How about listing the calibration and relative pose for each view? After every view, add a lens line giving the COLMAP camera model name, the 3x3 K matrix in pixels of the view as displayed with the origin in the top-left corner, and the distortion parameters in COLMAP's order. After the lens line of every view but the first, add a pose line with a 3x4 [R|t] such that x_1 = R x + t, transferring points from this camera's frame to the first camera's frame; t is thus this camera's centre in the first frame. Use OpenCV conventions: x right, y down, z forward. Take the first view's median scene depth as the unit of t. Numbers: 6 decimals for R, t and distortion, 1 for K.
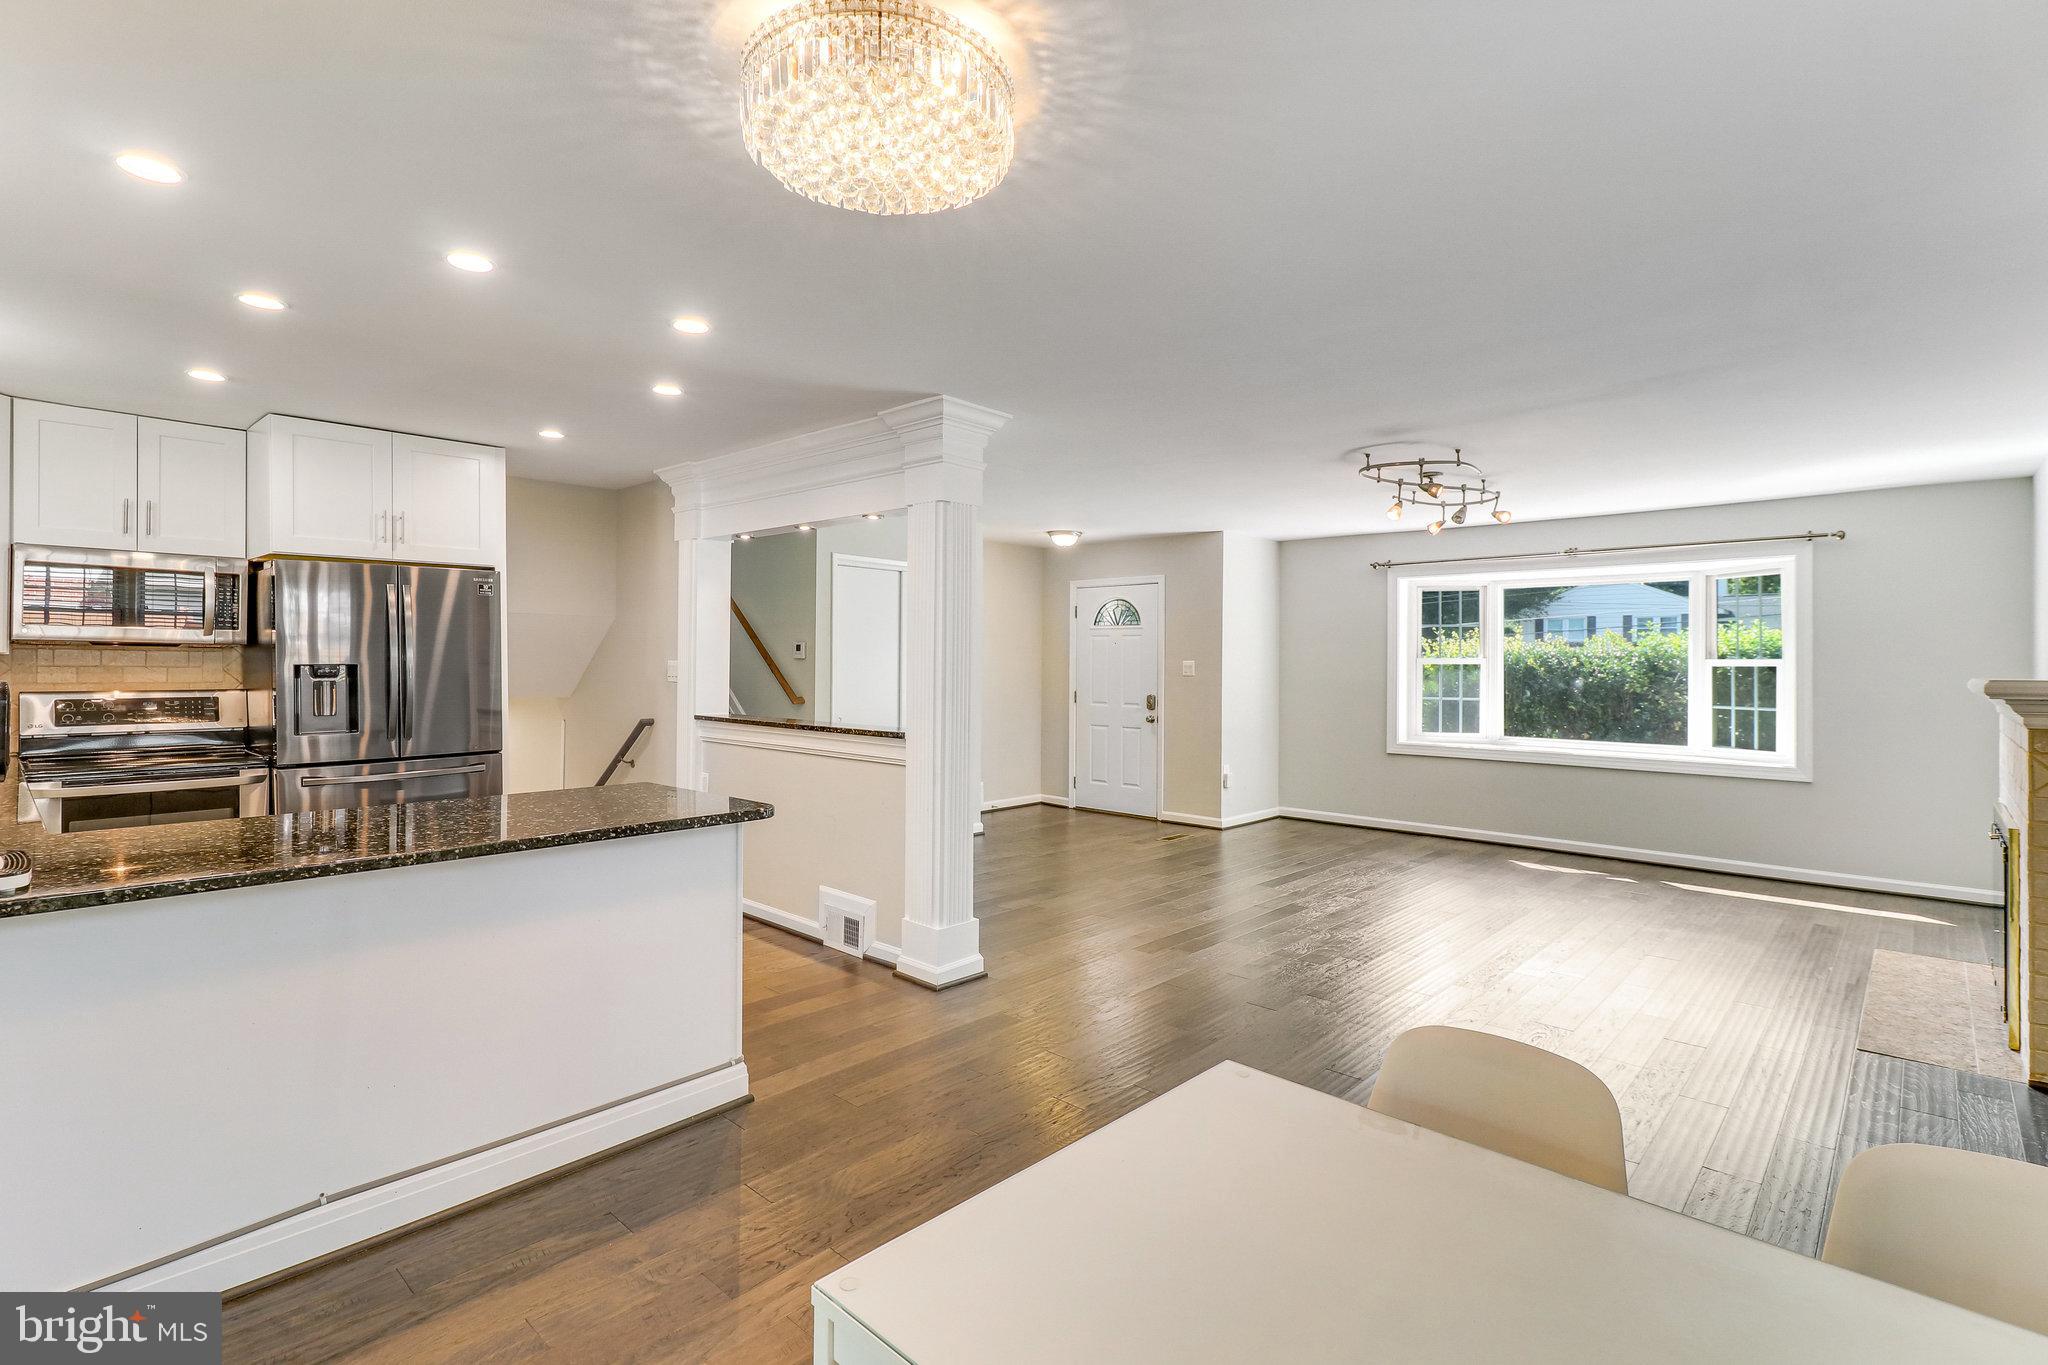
lens RADIAL K [[962.5, 0, 1064.1], [0, 962.5, 659.6], [0, 0, 1]] dist [0.001385, -0.000869]
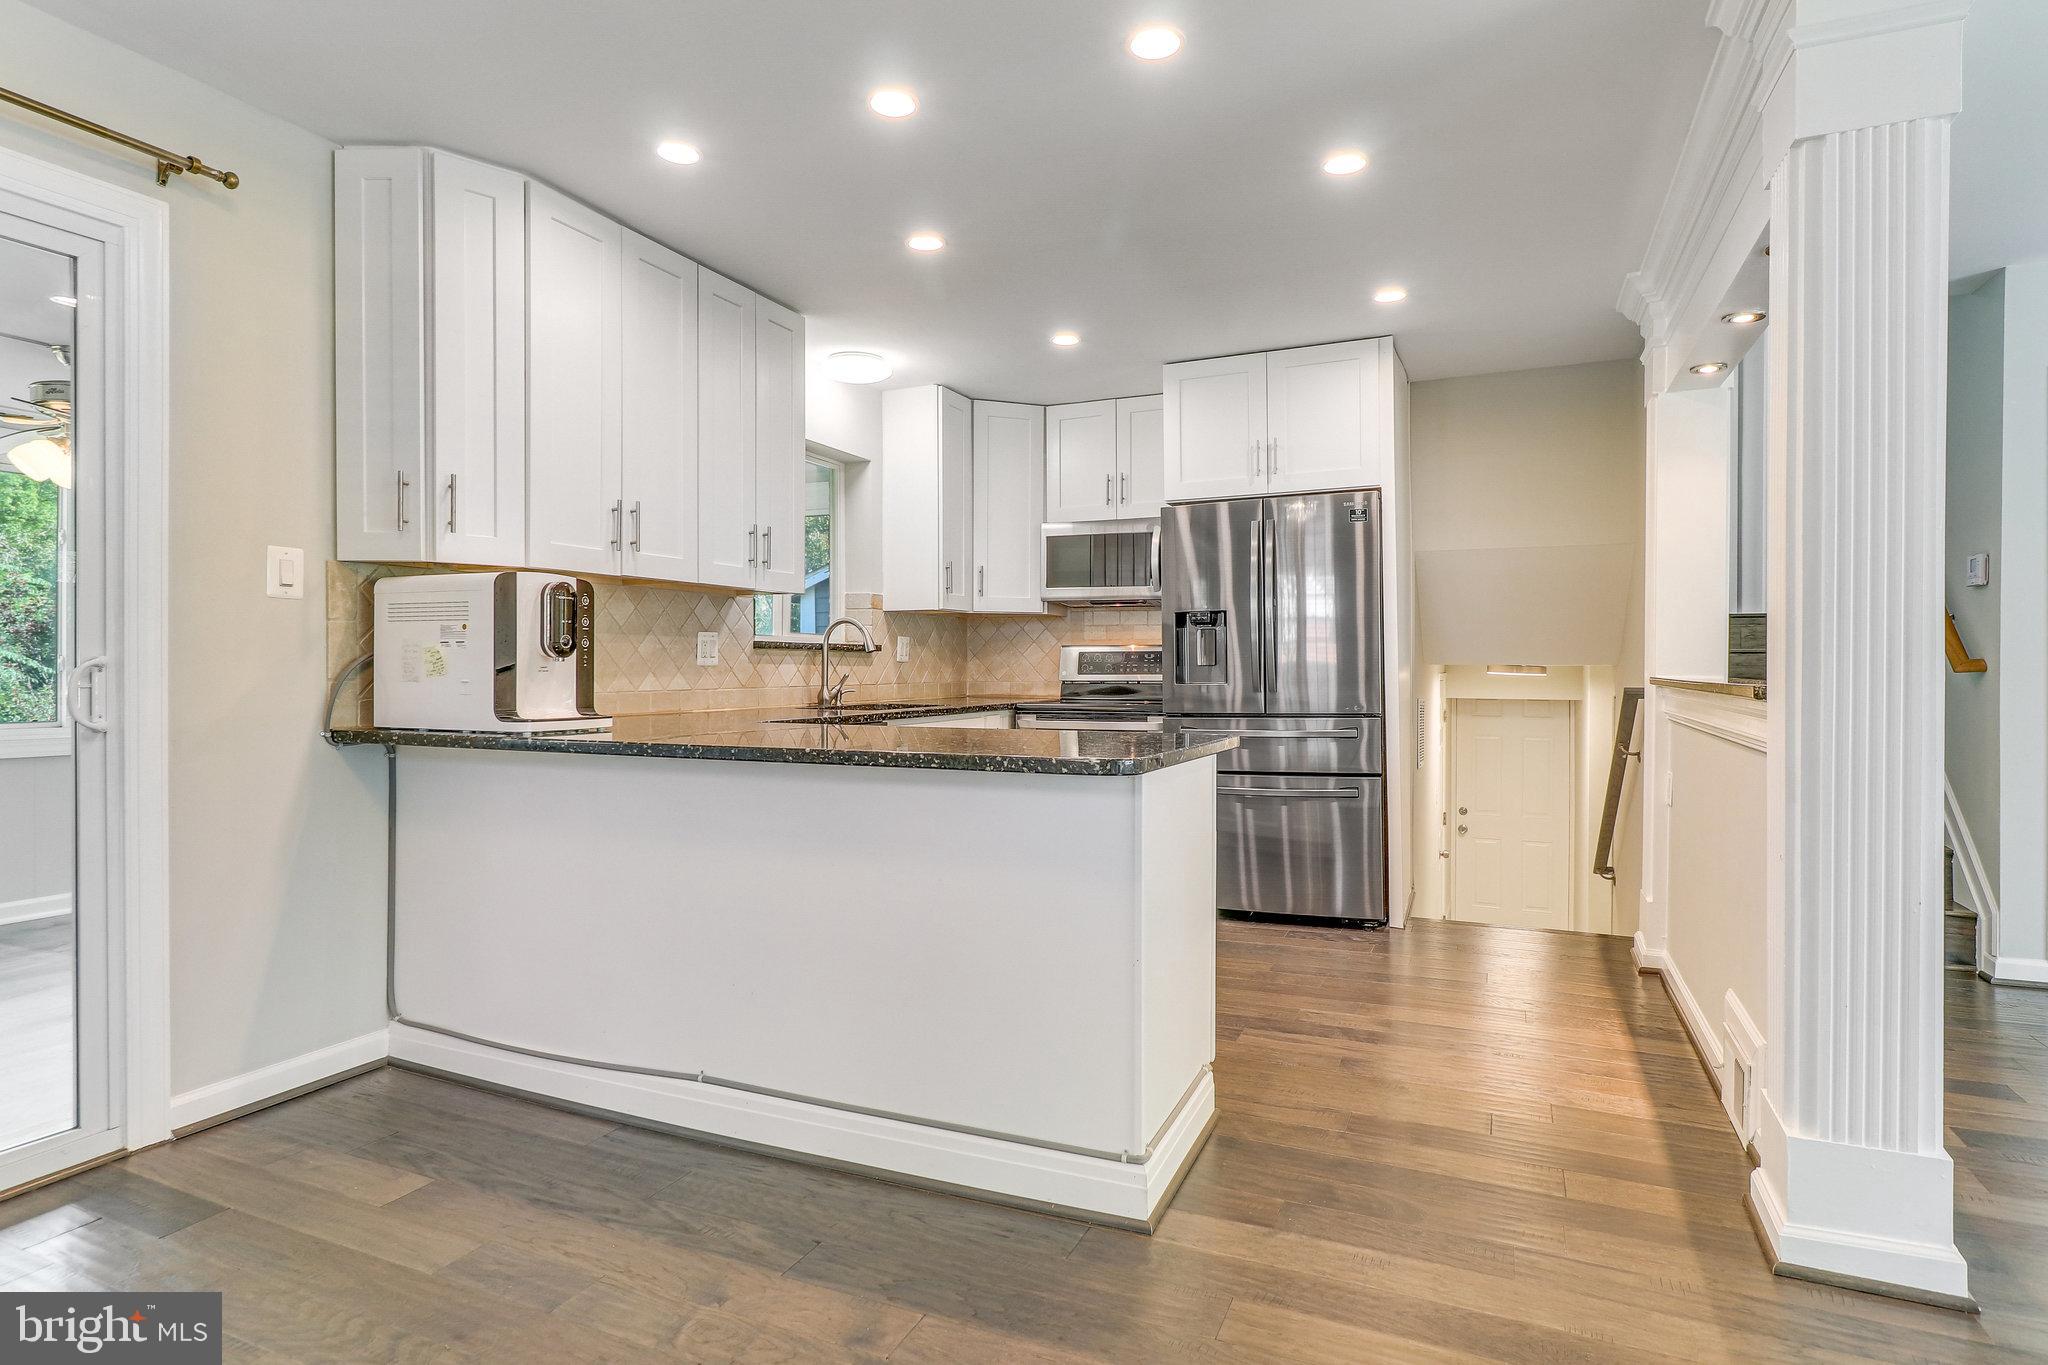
lens RADIAL K [[1106.7, 0, 1003.8], [0, 1106.7, 671.5], [0, 0, 1]] dist [0.008439, -0.004048]
pose [[0.280630, -0.006503, -0.959794, 0.138749], [0.010014, 0.999942, -0.003847, 0.039272], [0.959764, -0.008532, 0.280679, 0.290401]]
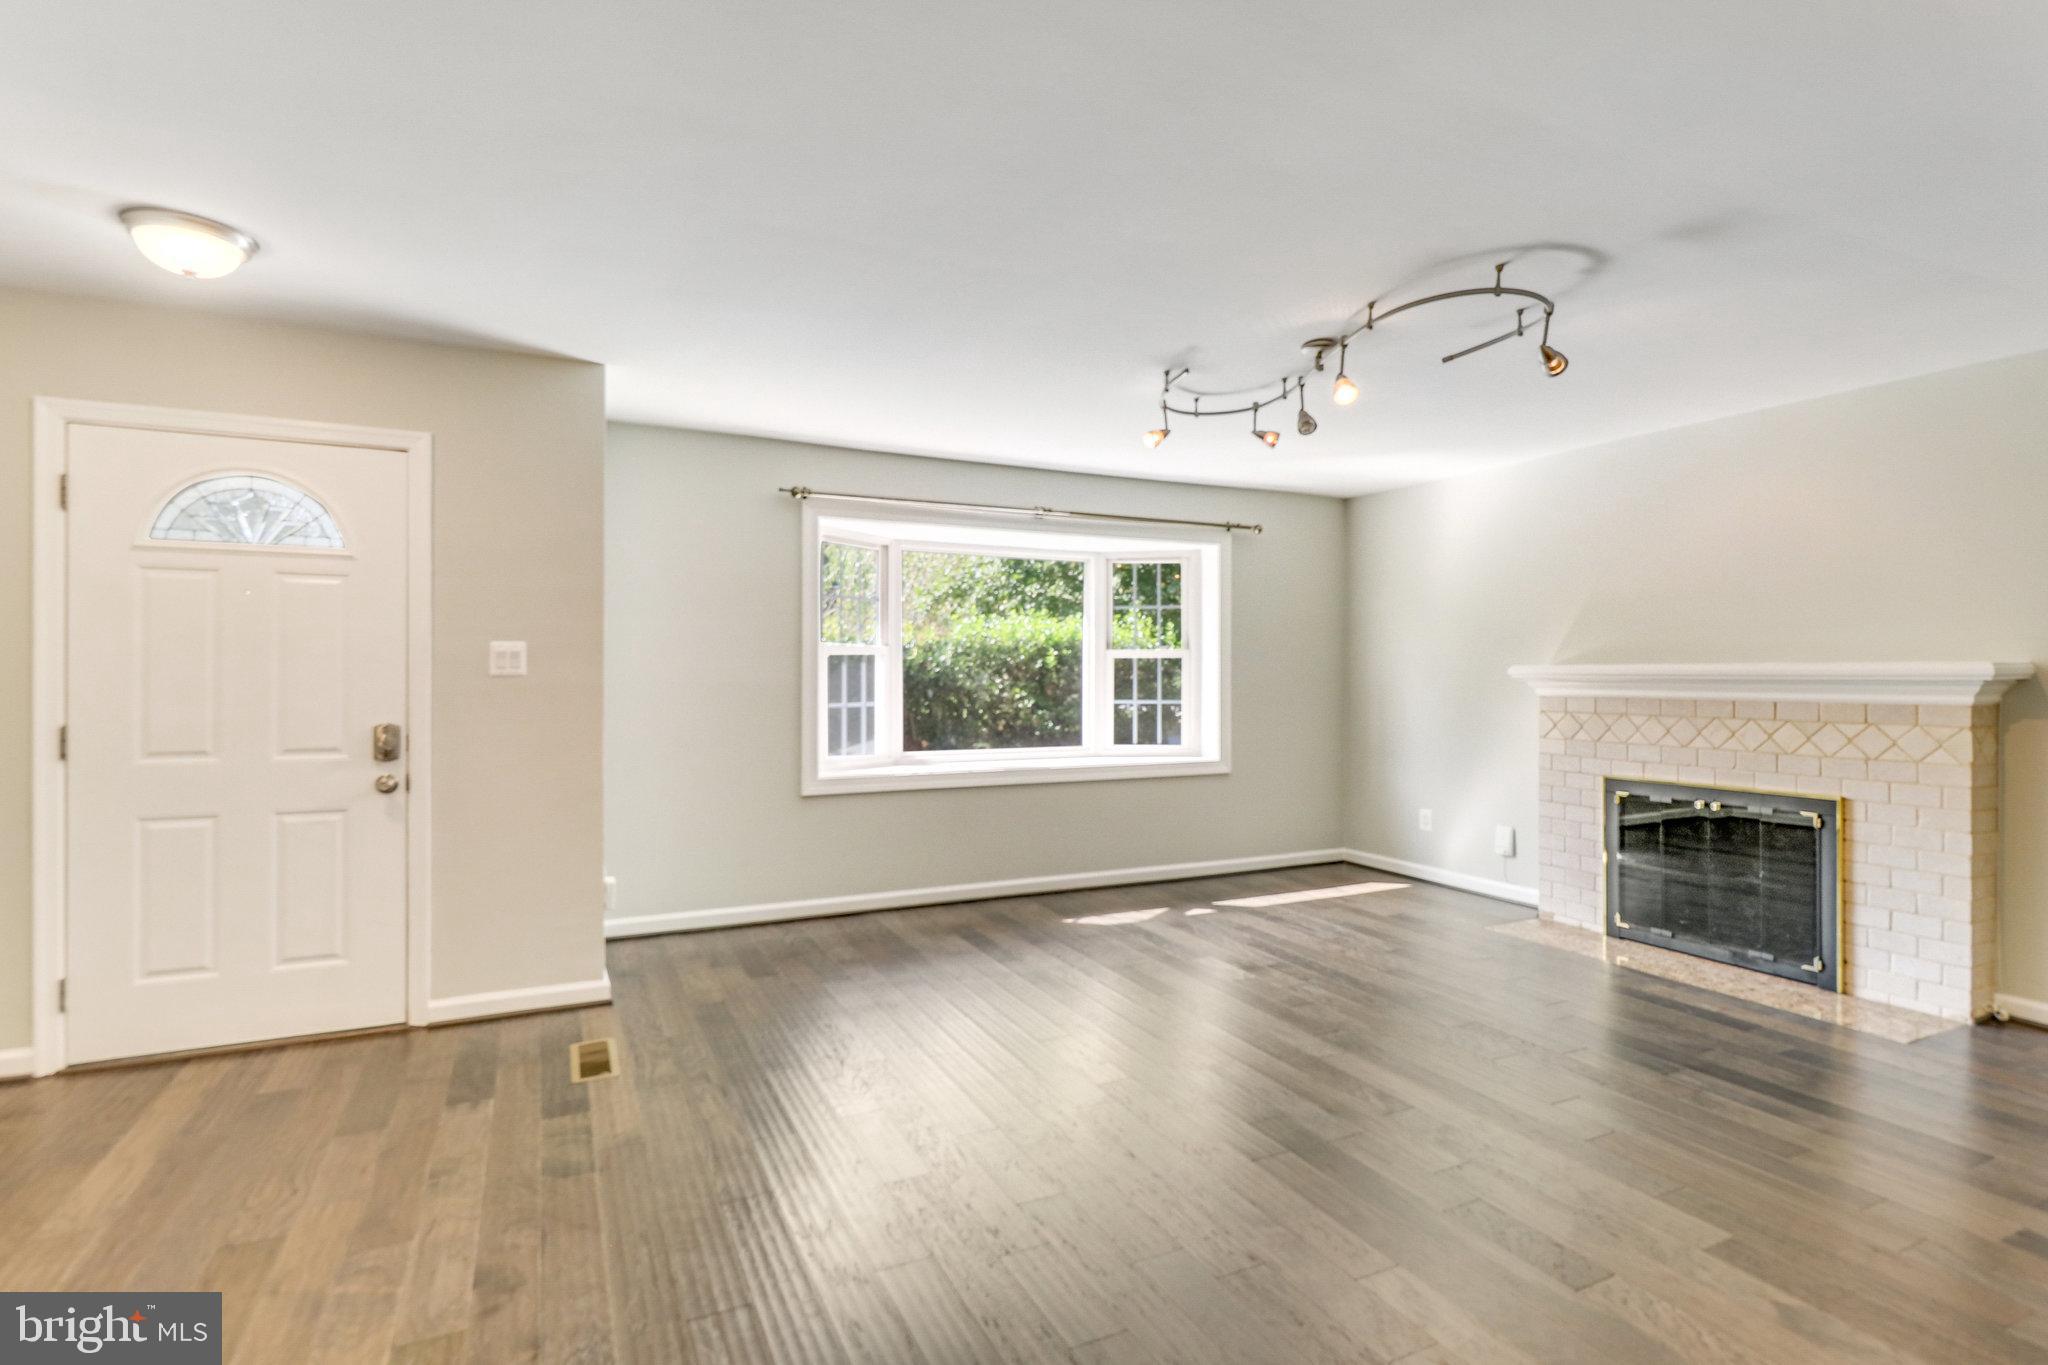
lens RADIAL K [[986.1, 0, 1016.4], [0, 986.1, 671.0], [0, 0, 1]] dist [-0.000697, -0.000716]
pose [[0.391602, -0.009896, 0.920082, -0.227687], [-0.007815, 0.999870, 0.014080, 0.007418], [-0.920102, -0.012704, 0.391474, 0.728845]]
